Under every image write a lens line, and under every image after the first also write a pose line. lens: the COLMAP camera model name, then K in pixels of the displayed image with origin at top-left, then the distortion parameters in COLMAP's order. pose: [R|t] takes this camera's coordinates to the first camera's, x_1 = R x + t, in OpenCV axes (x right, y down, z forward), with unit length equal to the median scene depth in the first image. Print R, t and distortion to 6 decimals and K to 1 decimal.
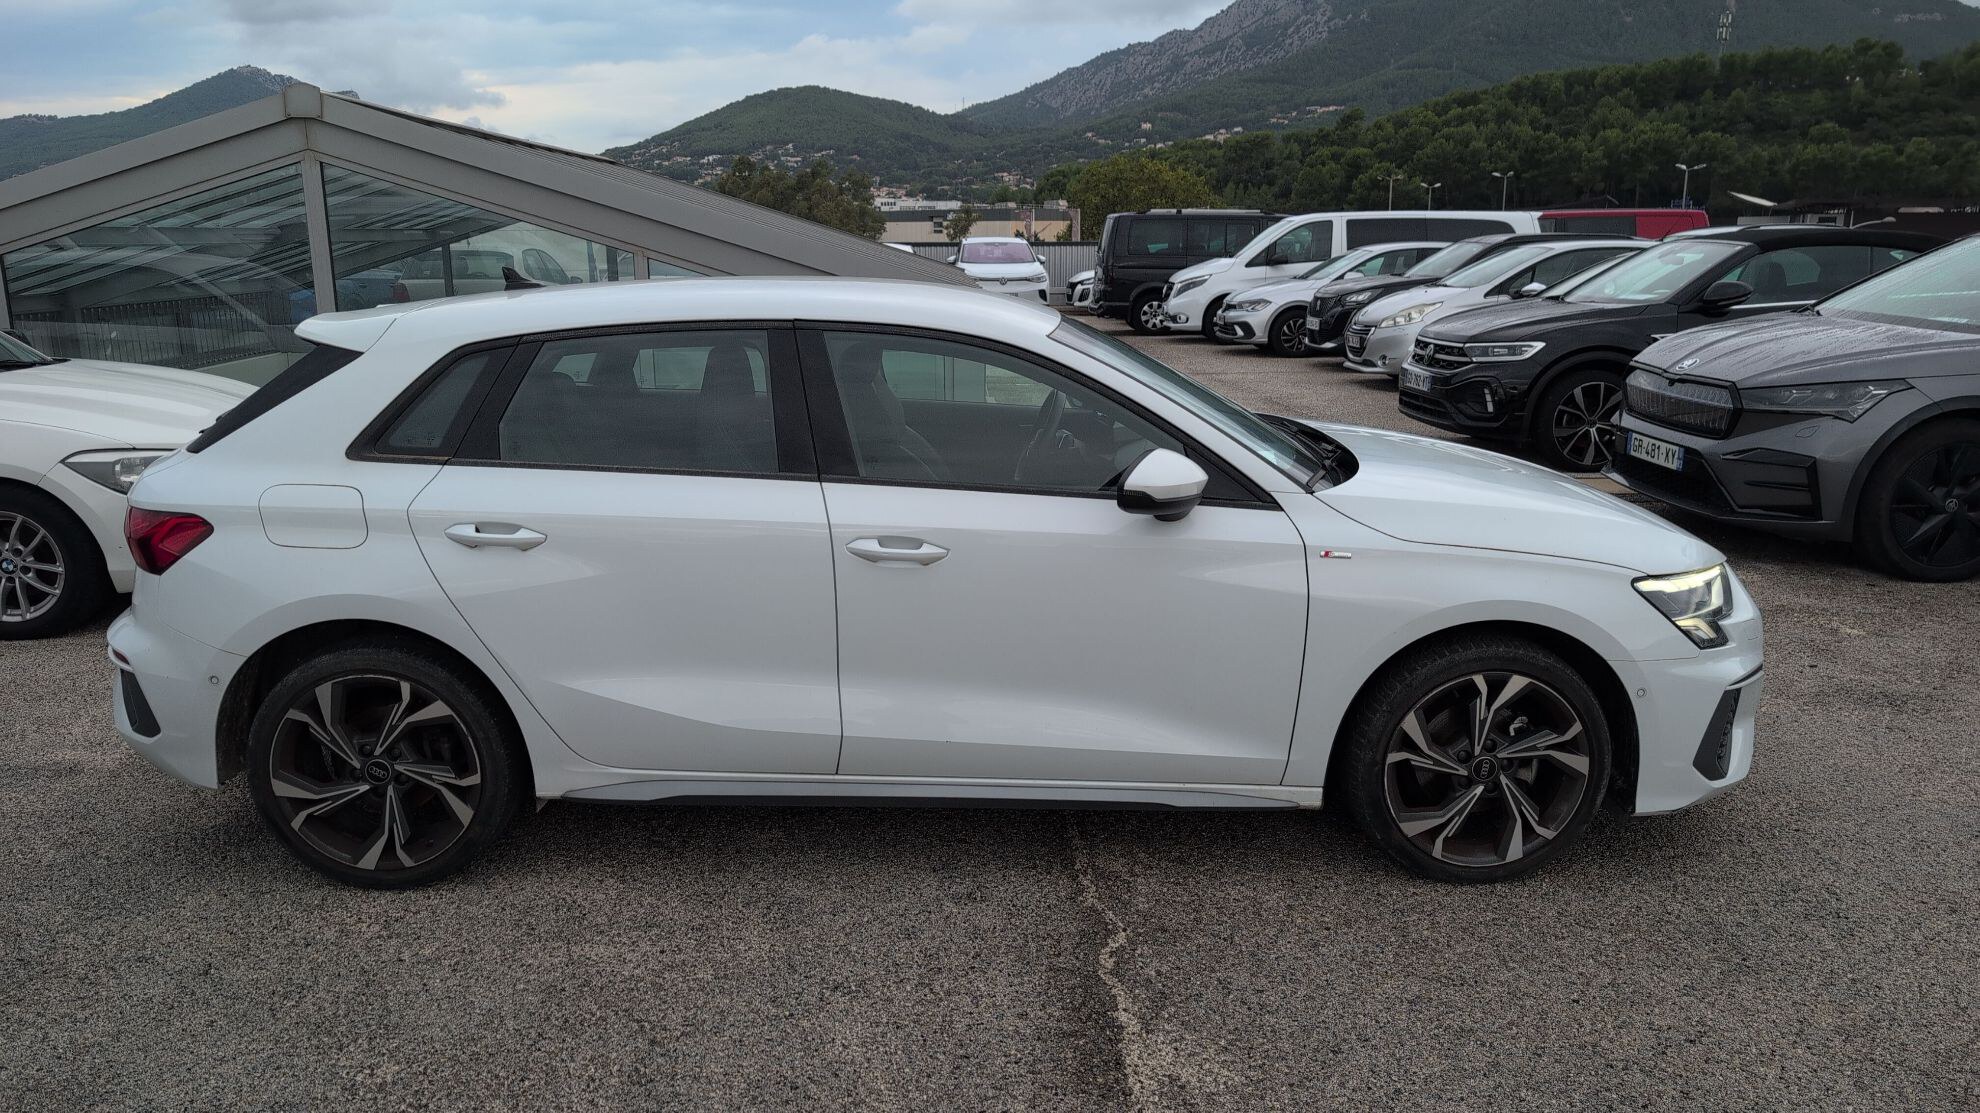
lens RADIAL K [[1351.7, 0, 990.0], [0, 1351.7, 556.5], [0, 0, 1]] dist [0.008829, 0.002041]
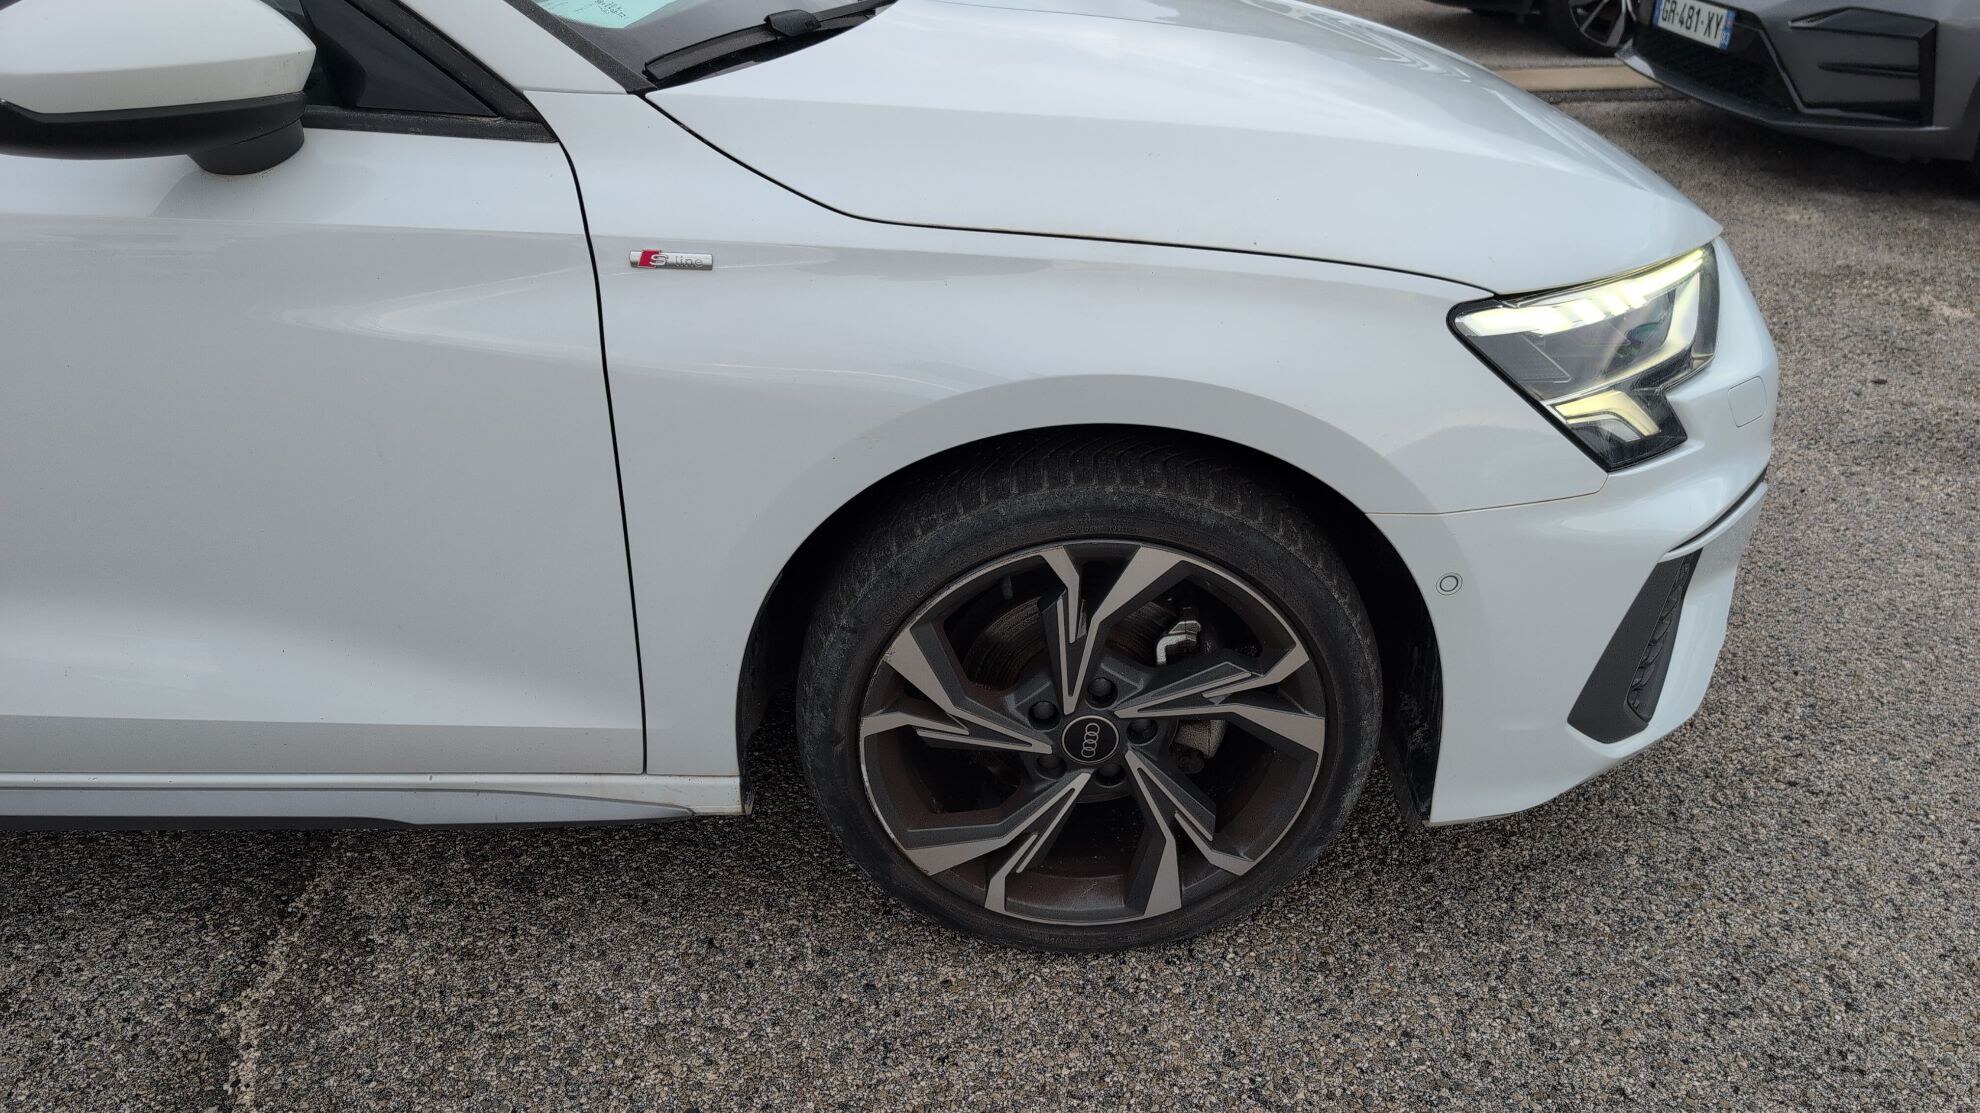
lens RADIAL K [[1372.2, 0, 990.0], [0, 1372.2, 556.5], [0, 0, 1]] dist [0.036282, -0.045492]
pose [[0.999697, -0.008654, -0.023062, 0.333202], [0.014535, 0.963119, 0.268683, -0.022601], [0.019886, -0.268937, 0.962952, 0.563283]]
